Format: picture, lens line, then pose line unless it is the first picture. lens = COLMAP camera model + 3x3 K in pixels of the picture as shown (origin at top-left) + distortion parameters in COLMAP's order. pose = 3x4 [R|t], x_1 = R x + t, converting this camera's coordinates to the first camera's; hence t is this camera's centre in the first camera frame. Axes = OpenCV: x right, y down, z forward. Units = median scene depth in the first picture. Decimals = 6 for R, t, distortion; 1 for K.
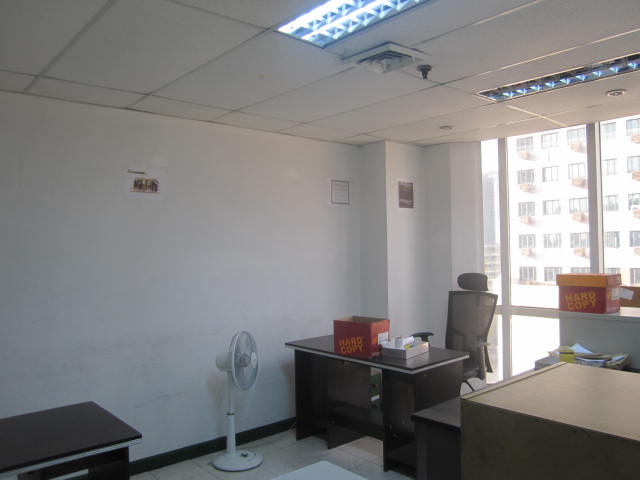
lens RADIAL K [[532.3, 0, 319.4], [0, 532.3, 239.3], [0, 0, 1]] dist [-0.059330, 0.007669]
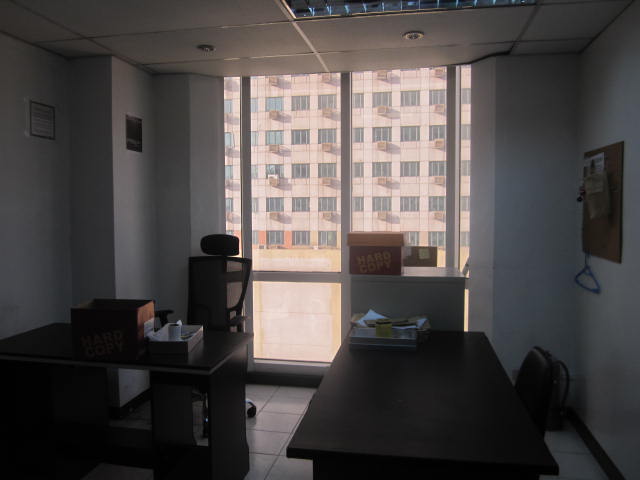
lens RADIAL K [[532.3, 0, 319.6], [0, 532.3, 240.0], [0, 0, 1]] dist [-0.059330, 0.007669]
pose [[0.792523, -0.022722, 0.609419, -0.093684], [-0.019148, 0.997886, 0.062107, 0.017482], [-0.609542, -0.060890, 0.790412, 0.240246]]
